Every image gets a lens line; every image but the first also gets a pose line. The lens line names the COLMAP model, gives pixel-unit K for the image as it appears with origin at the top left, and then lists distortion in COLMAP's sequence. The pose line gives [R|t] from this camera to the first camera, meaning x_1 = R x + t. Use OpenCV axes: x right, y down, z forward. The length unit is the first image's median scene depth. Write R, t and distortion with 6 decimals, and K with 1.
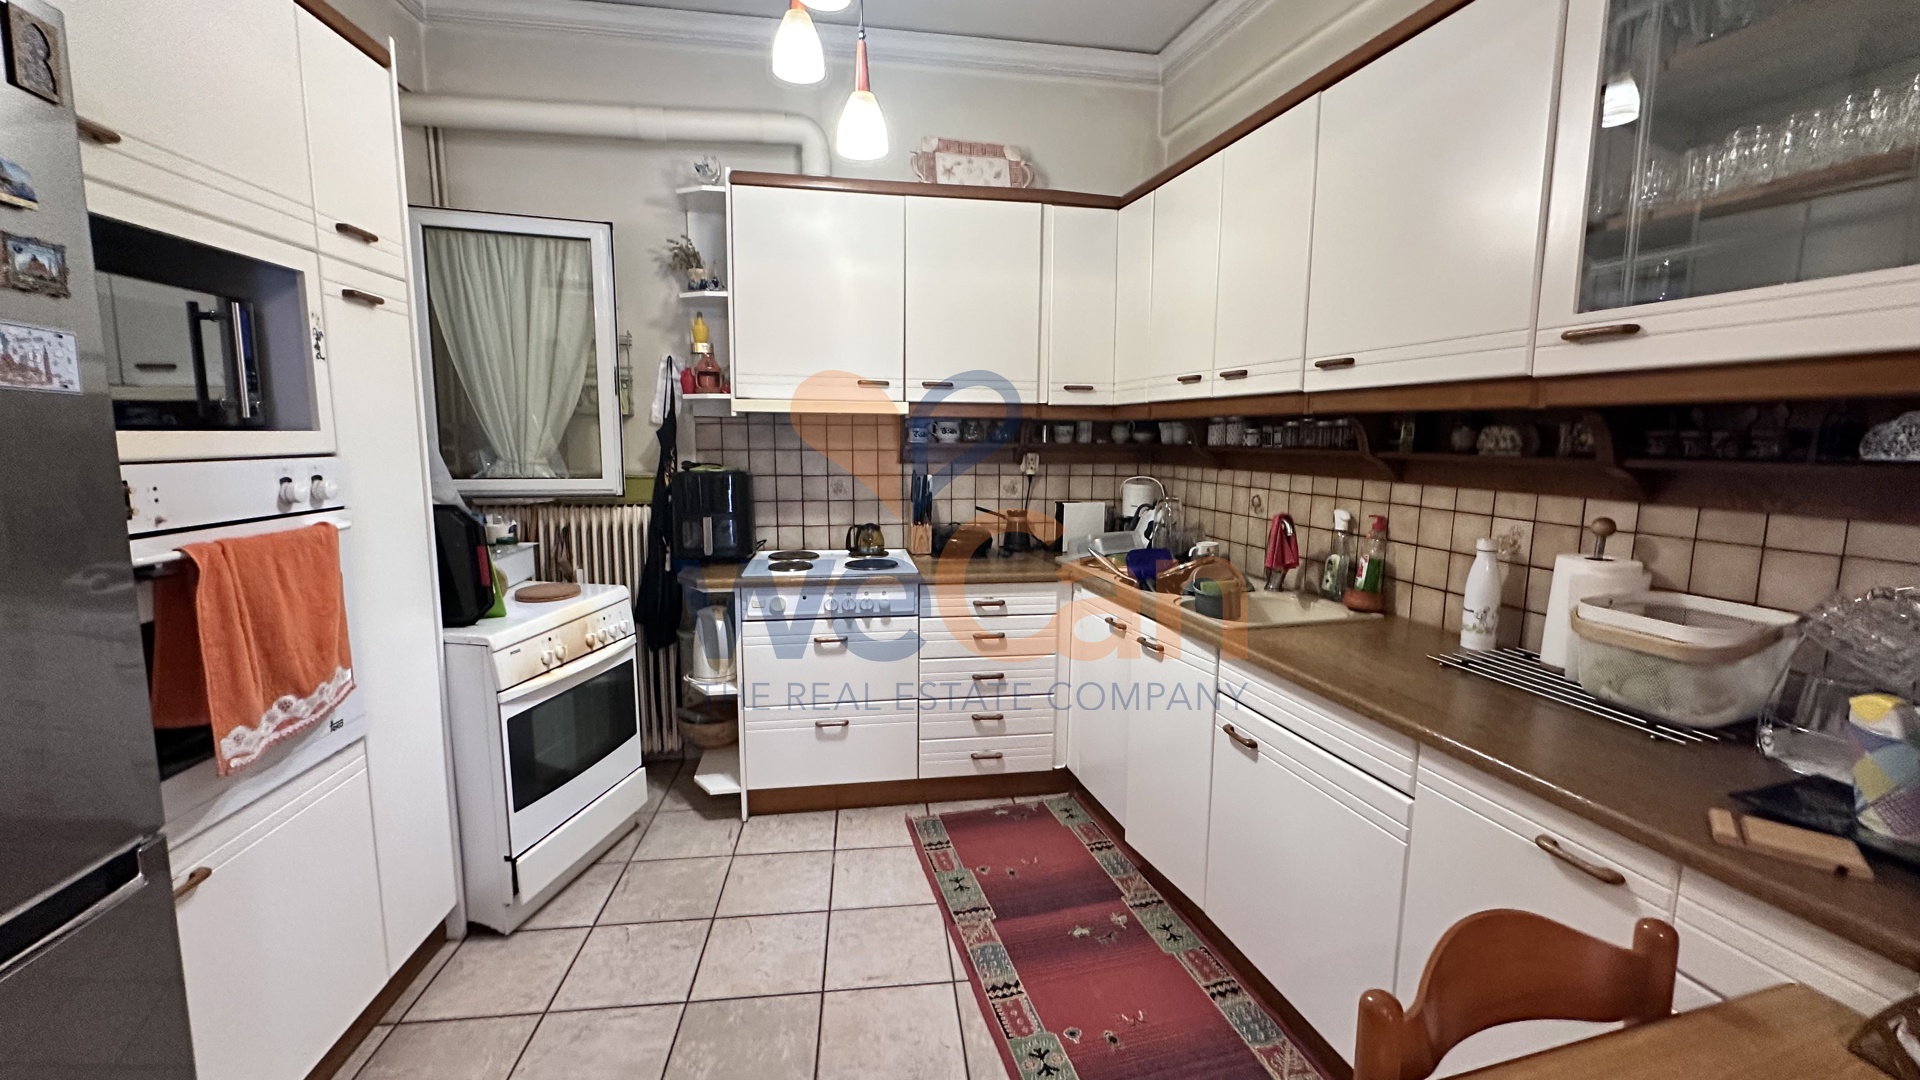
lens RADIAL K [[772.9, 0, 960.0], [0, 772.9, 540.0], [0, 0, 1]] dist [-0.004027, -0.000752]
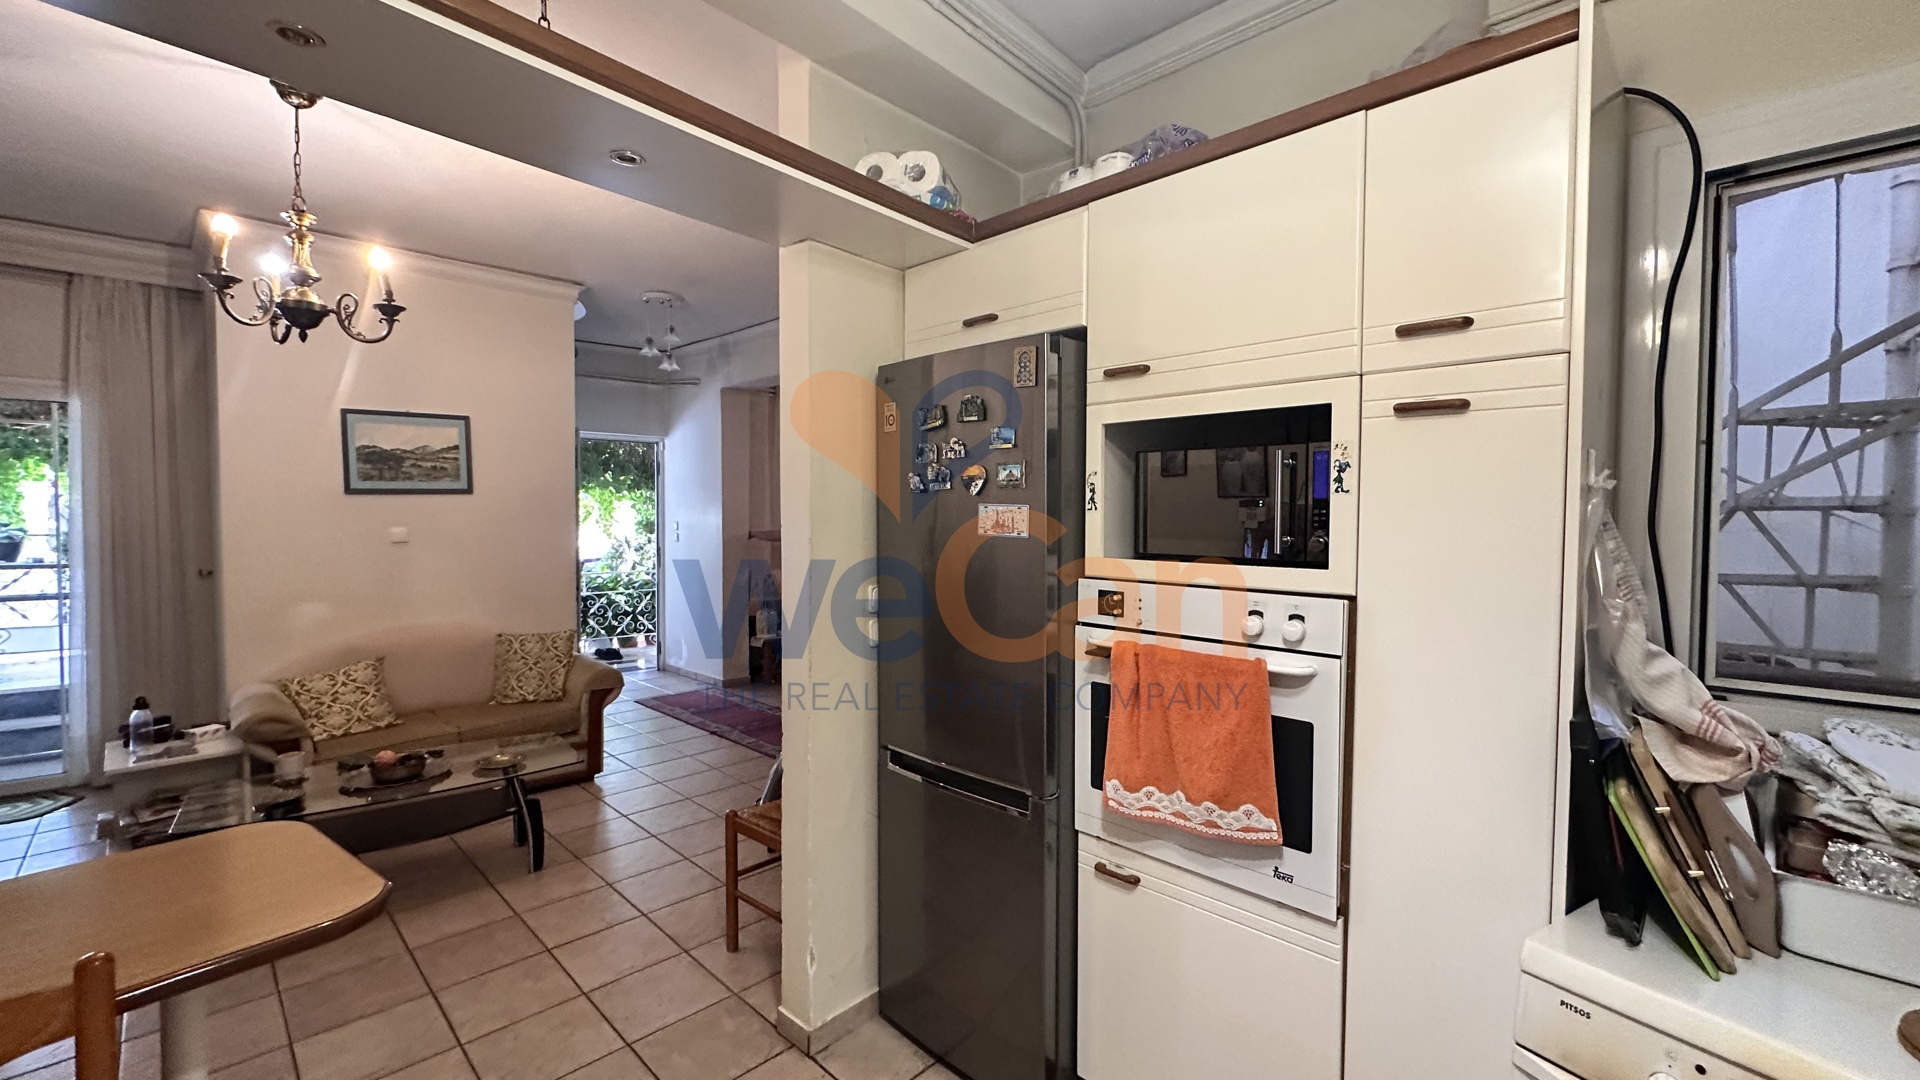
lens RADIAL K [[772.9, 0, 960.0], [0, 772.9, 540.0], [0, 0, 1]] dist [-0.004027, -0.000752]
pose [[-0.780555, 0.011007, -0.624990, 0.052762], [-0.097074, 0.985580, 0.138594, -0.155853], [0.617503, 0.168851, -0.768231, 0.850374]]
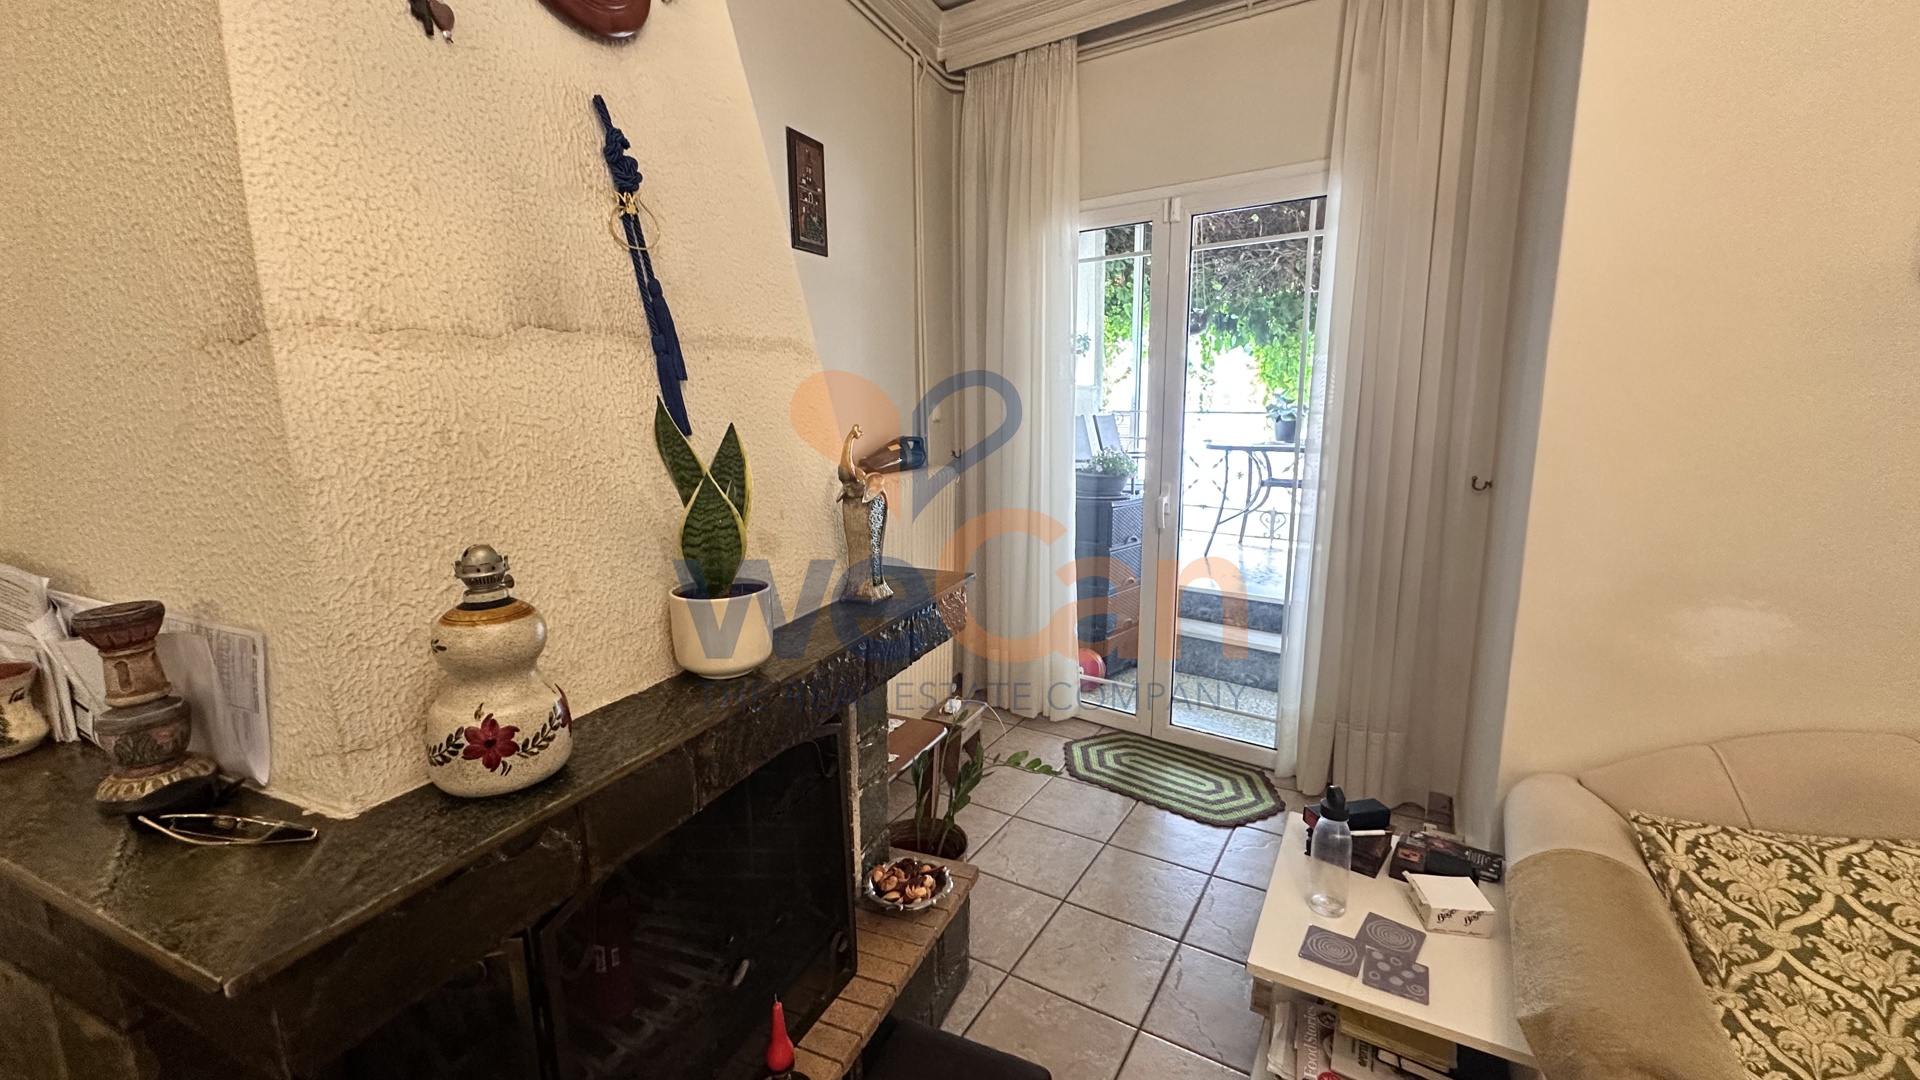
lens RADIAL K [[767.6, 0, 952.1], [0, 767.6, 542.1], [0, 0, 1]] dist [-0.002064, 0.000059]
pose [[-0.792643, -0.118050, 0.598148, 0.222753], [0.079470, 0.952701, 0.293335, 0.048109], [-0.604484, 0.280045, -0.745770, -0.338586]]
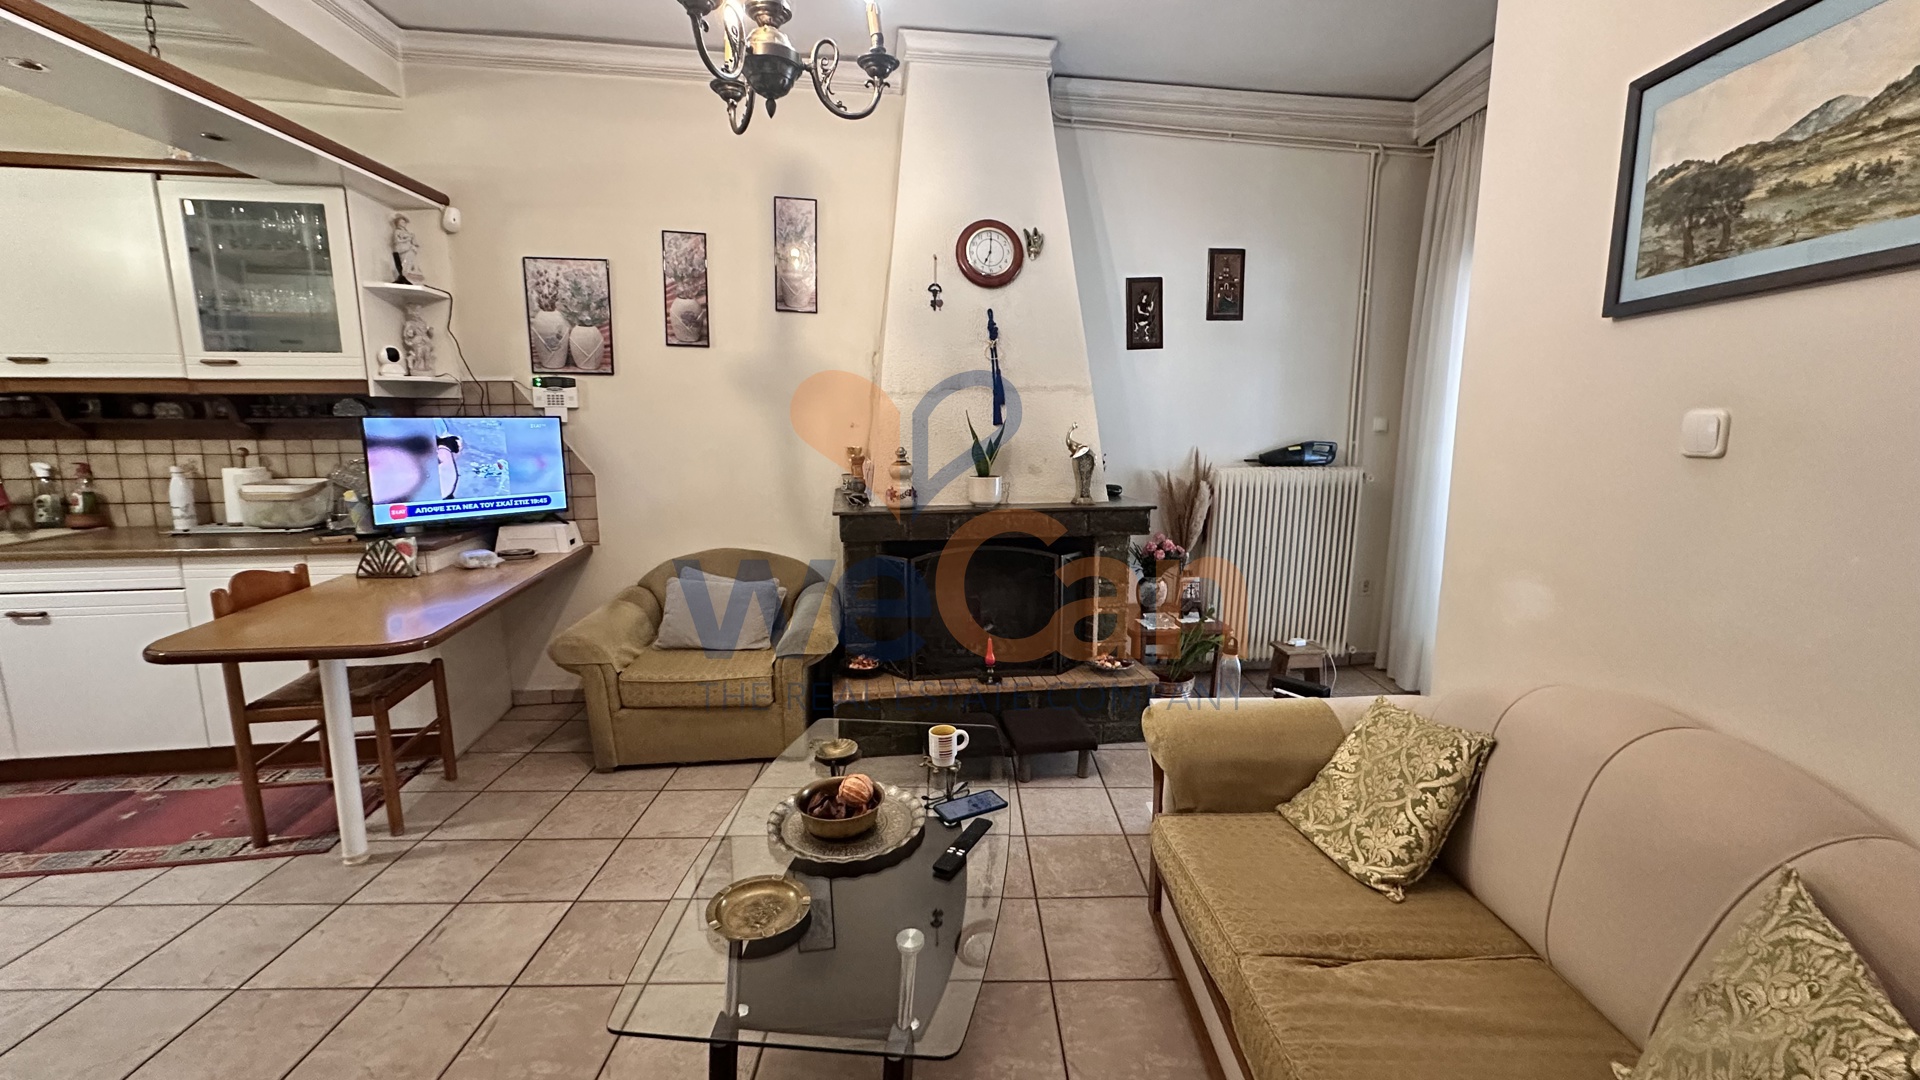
lens RADIAL K [[771.8, 0, 960.0], [0, 771.8, 540.0], [0, 0, 1]] dist [-0.001891, 0.000153]
pose [[0.104257, -0.167330, 0.980373, -0.594417], [0.134001, 0.979120, 0.152866, 0.090103], [-0.985482, 0.115433, 0.124502, -0.650860]]
